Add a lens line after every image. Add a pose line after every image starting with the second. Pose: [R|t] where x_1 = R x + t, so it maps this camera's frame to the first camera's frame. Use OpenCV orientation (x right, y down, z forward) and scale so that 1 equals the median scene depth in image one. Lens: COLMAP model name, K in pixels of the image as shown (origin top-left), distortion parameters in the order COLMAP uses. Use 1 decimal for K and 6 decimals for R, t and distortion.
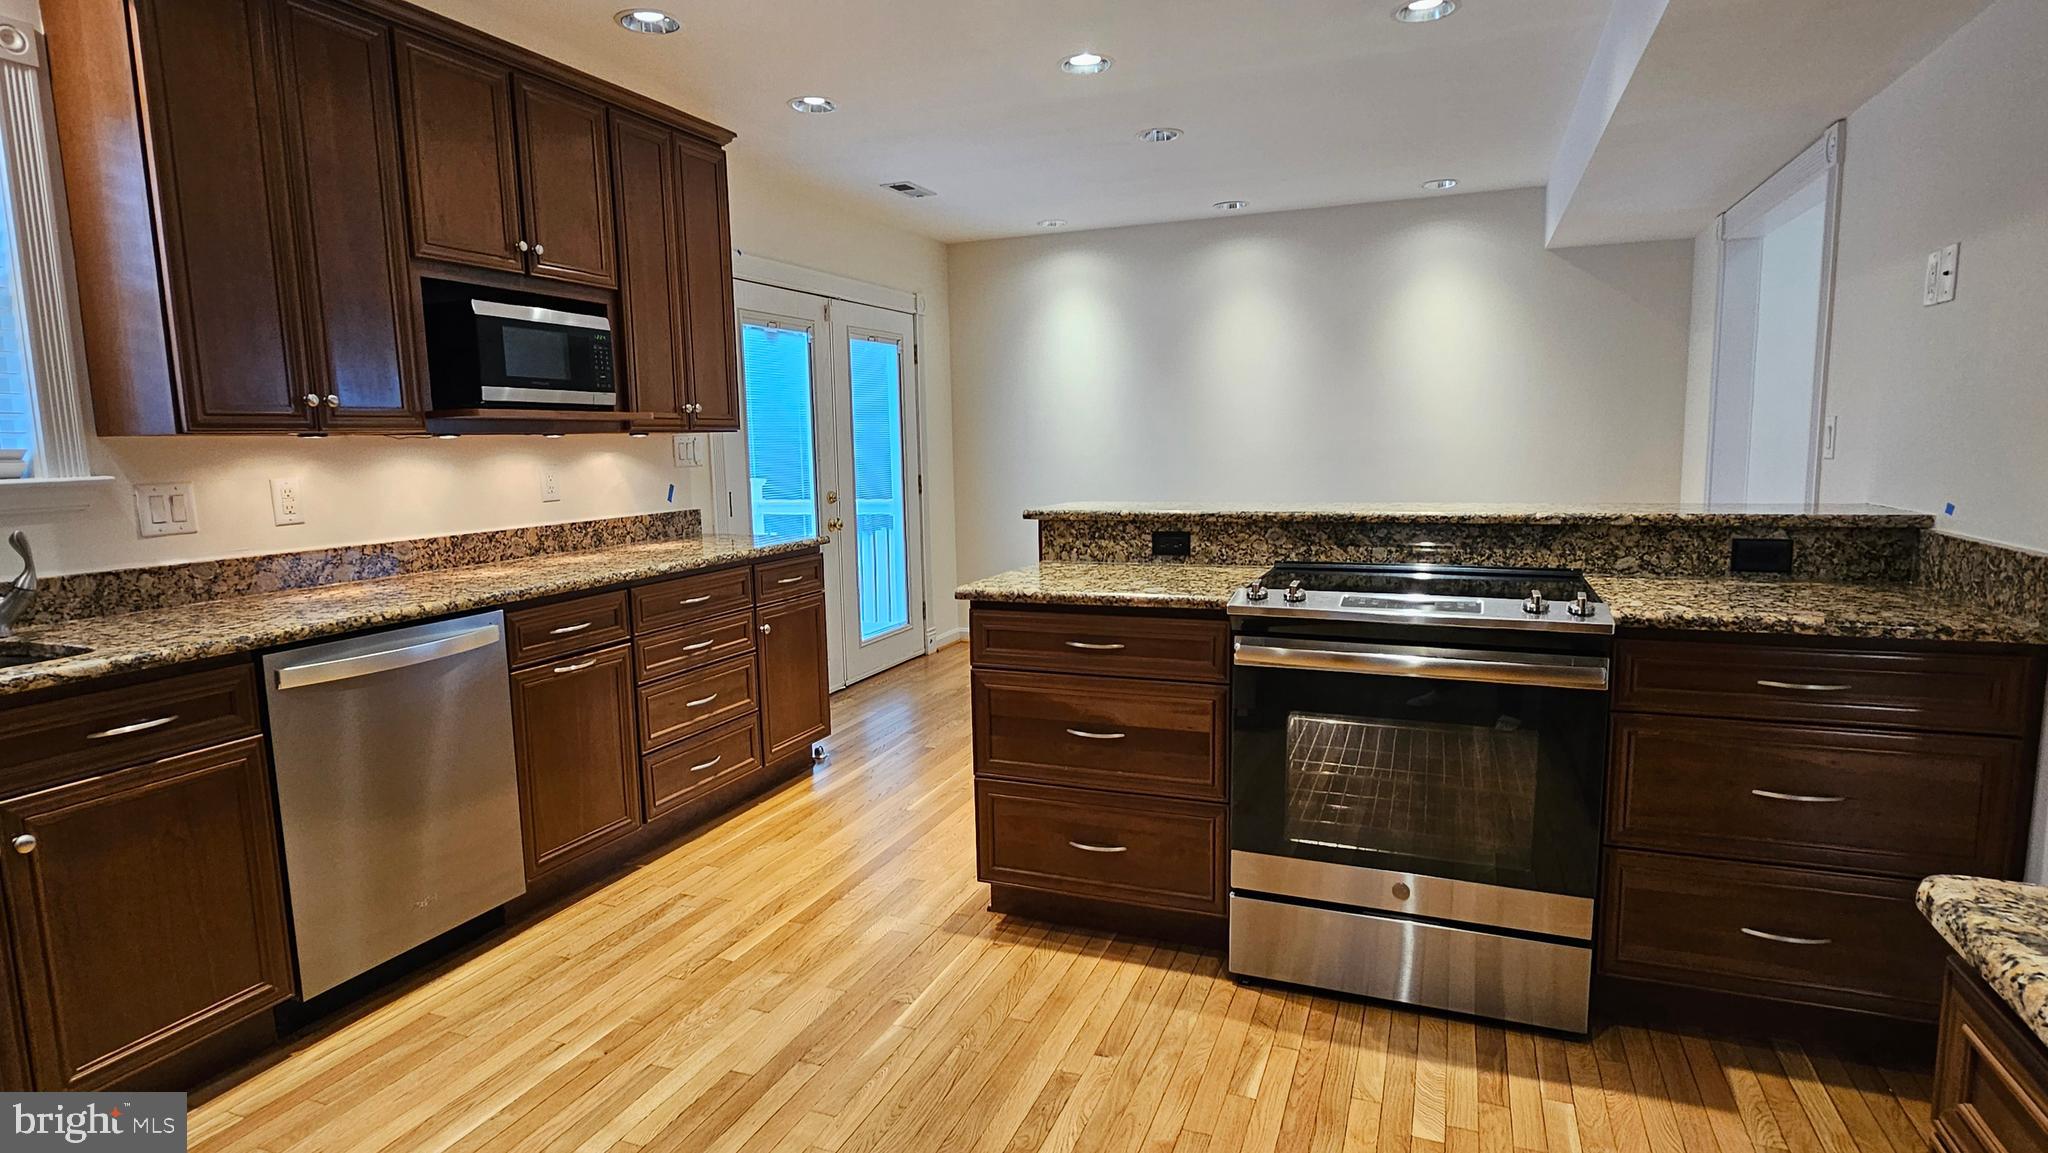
lens RADIAL K [[1069.8, 0, 1018.6], [0, 1069.8, 576.6], [0, 0, 1]] dist [-0.003591, -0.000704]
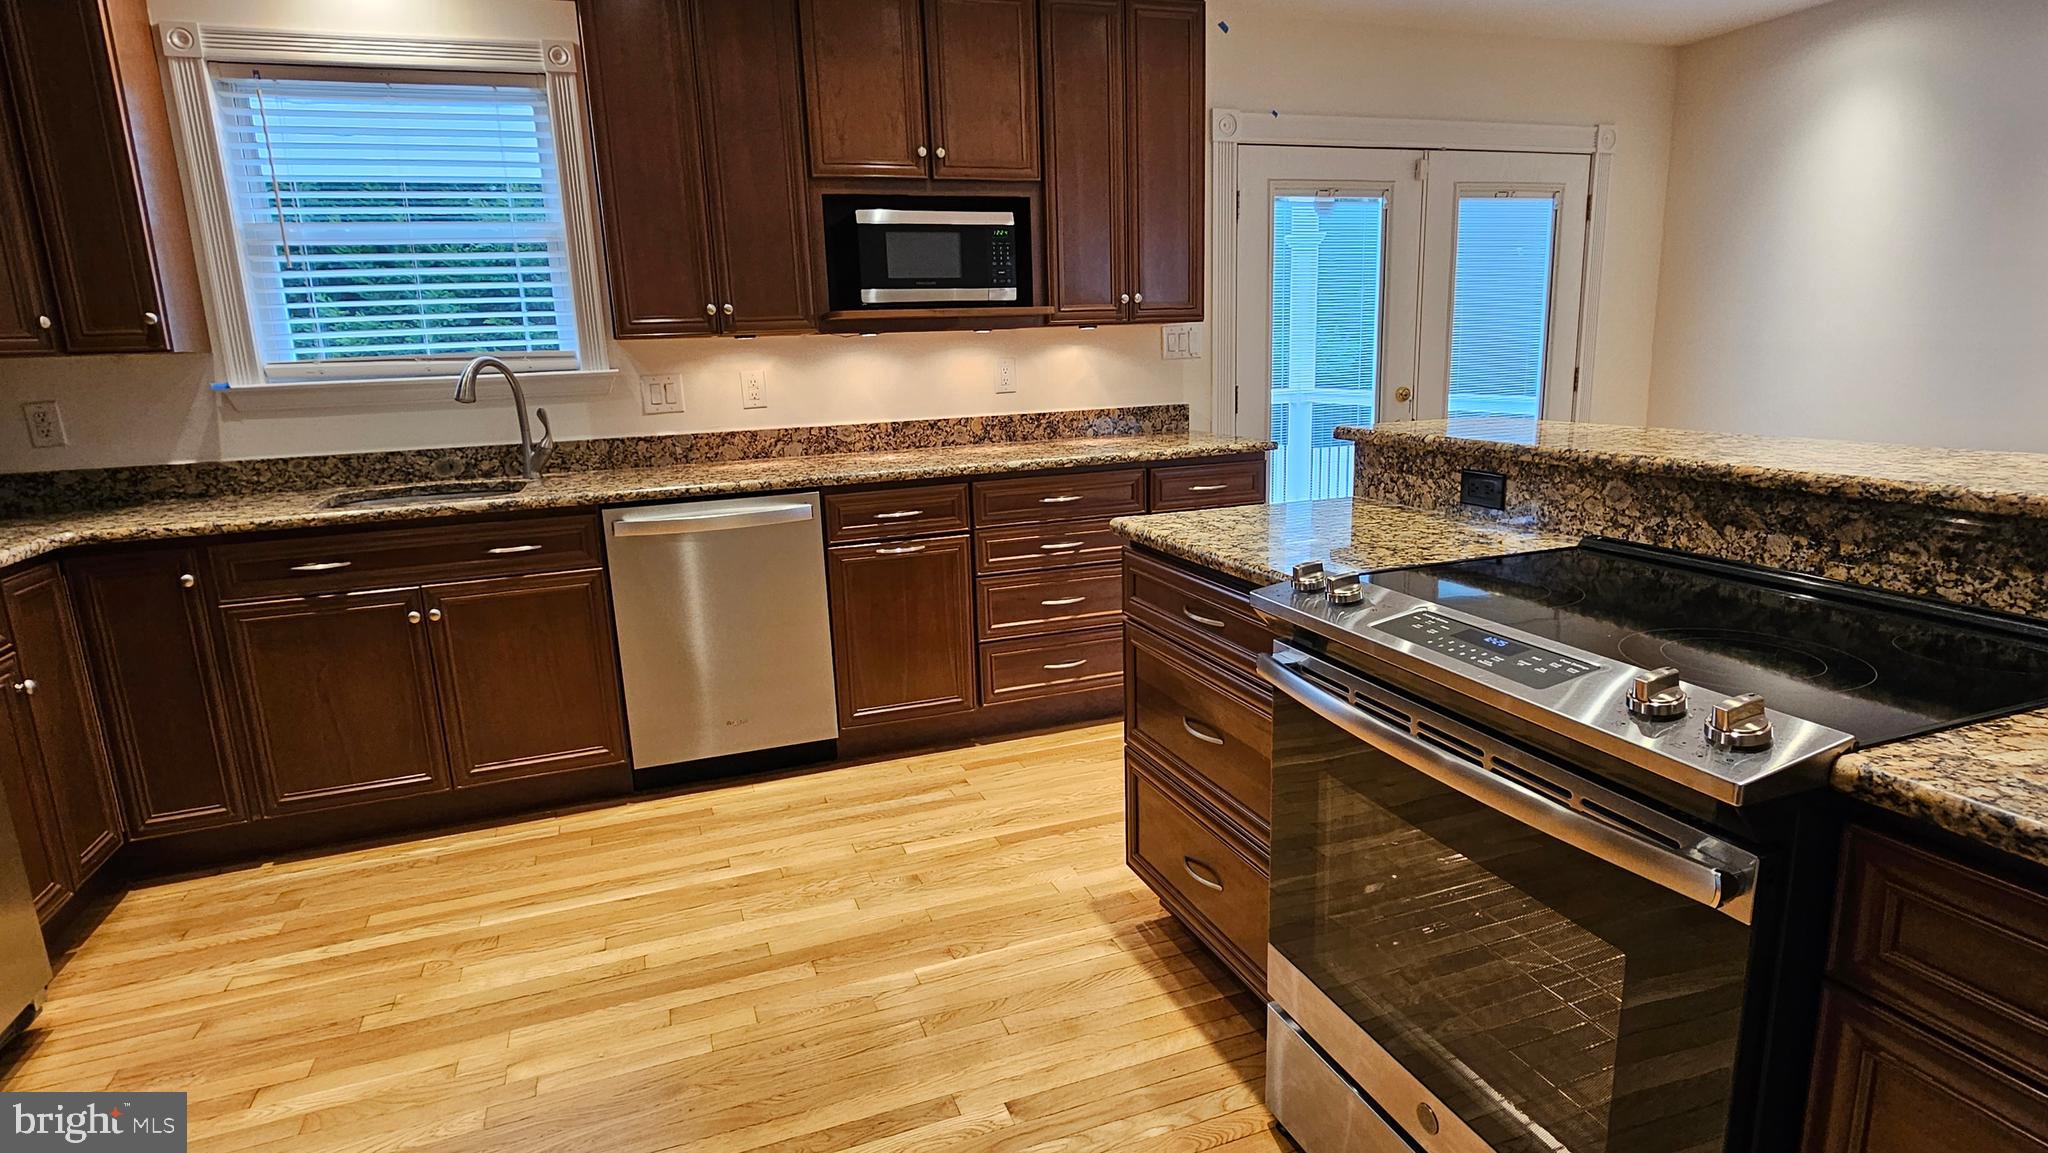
lens RADIAL K [[1069.8, 0, 1020.9], [0, 1069.8, 574.1], [0, 0, 1]] dist [-0.003591, -0.000704]
pose [[0.677858, 0.152903, -0.719117, 0.443281], [-0.073782, 0.987344, 0.140387, -0.052160], [0.731481, -0.042104, 0.680560, 0.337919]]
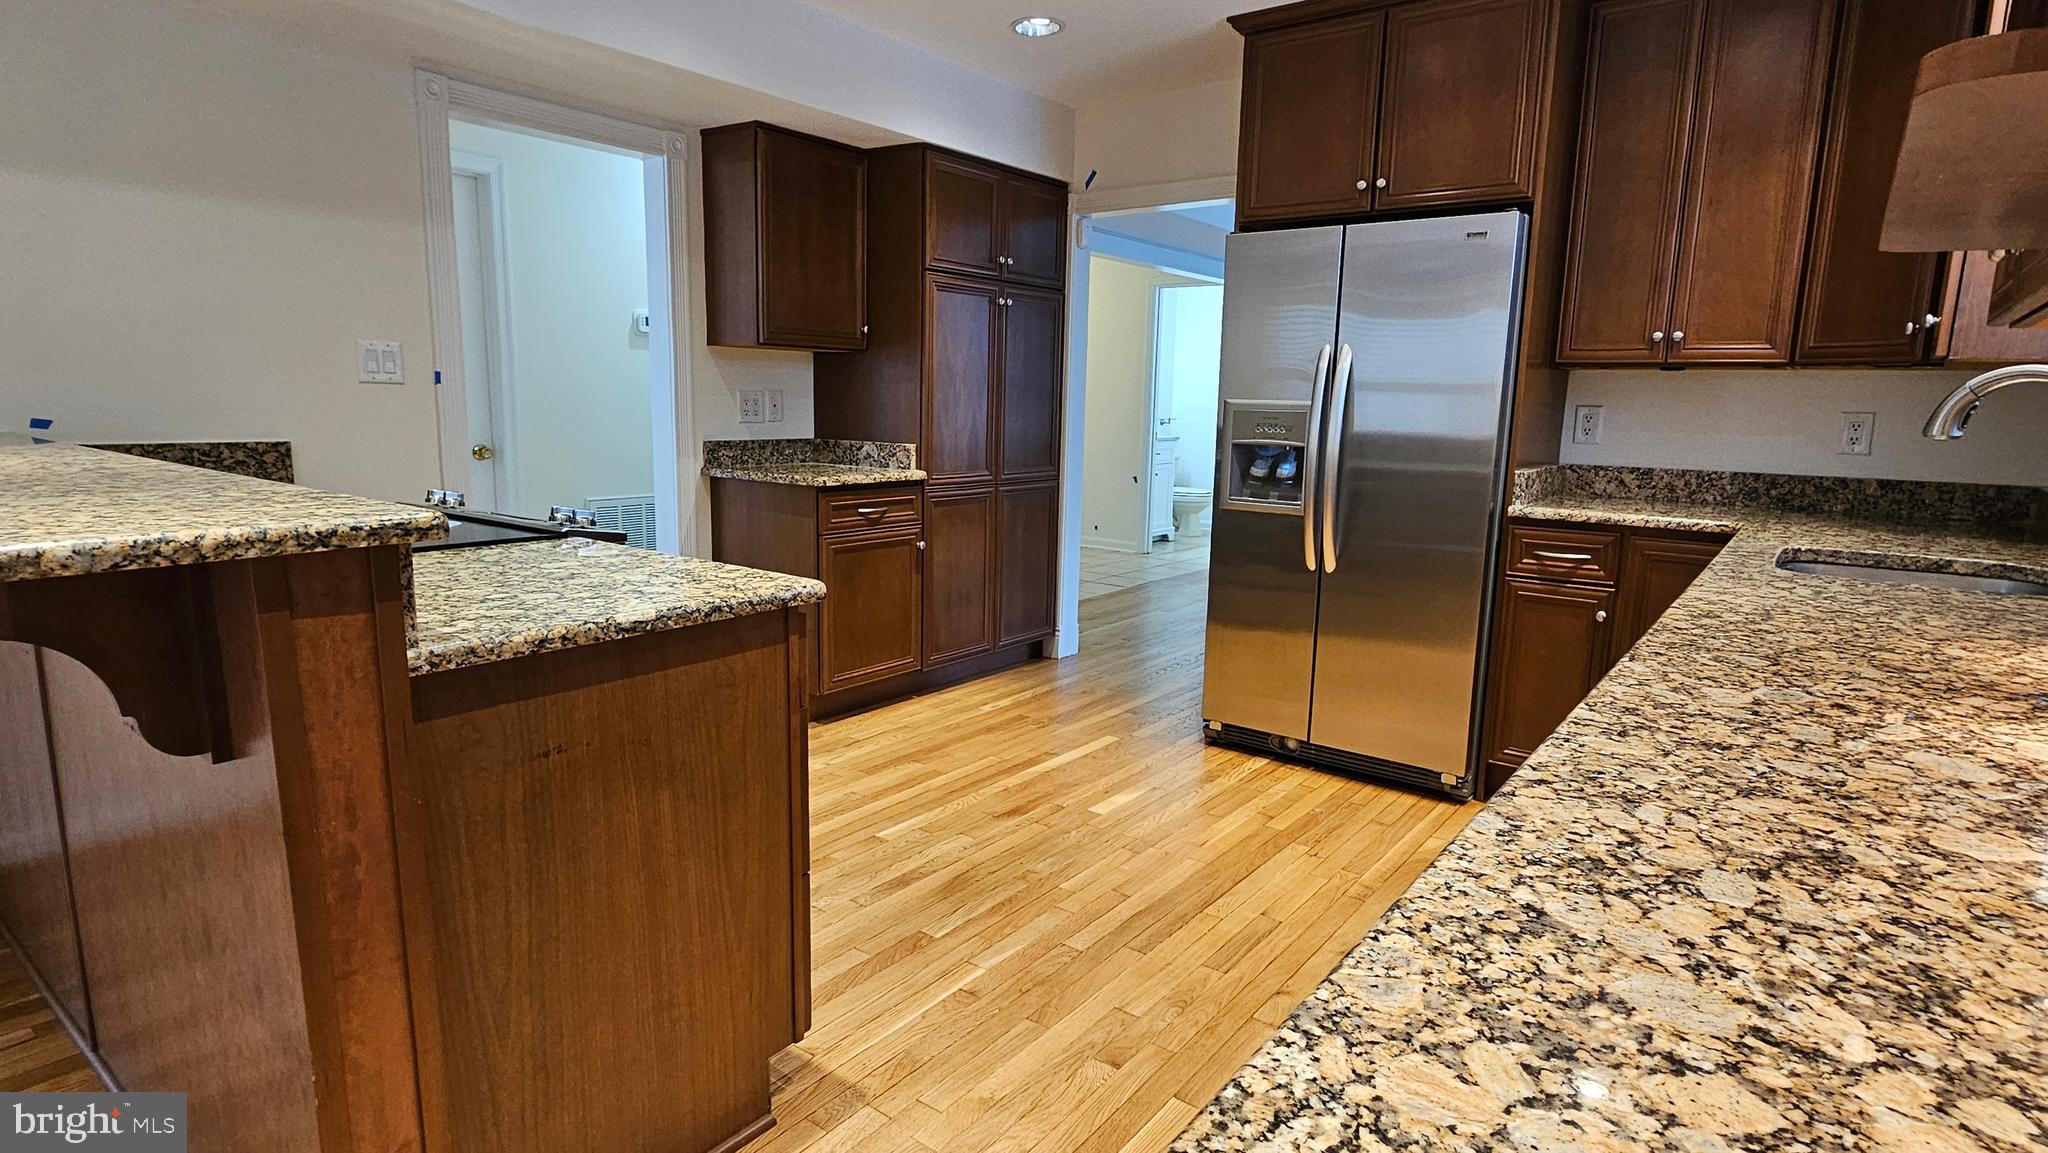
lens RADIAL K [[1069.8, 0, 1016.2], [0, 1069.8, 577.1], [0, 0, 1]] dist [-0.003591, -0.000704]
pose [[-0.965398, -0.042885, 0.257230, -0.289453], [0.032430, 0.958986, 0.281591, -0.146216], [-0.258756, 0.280189, -0.924413, 1.371986]]
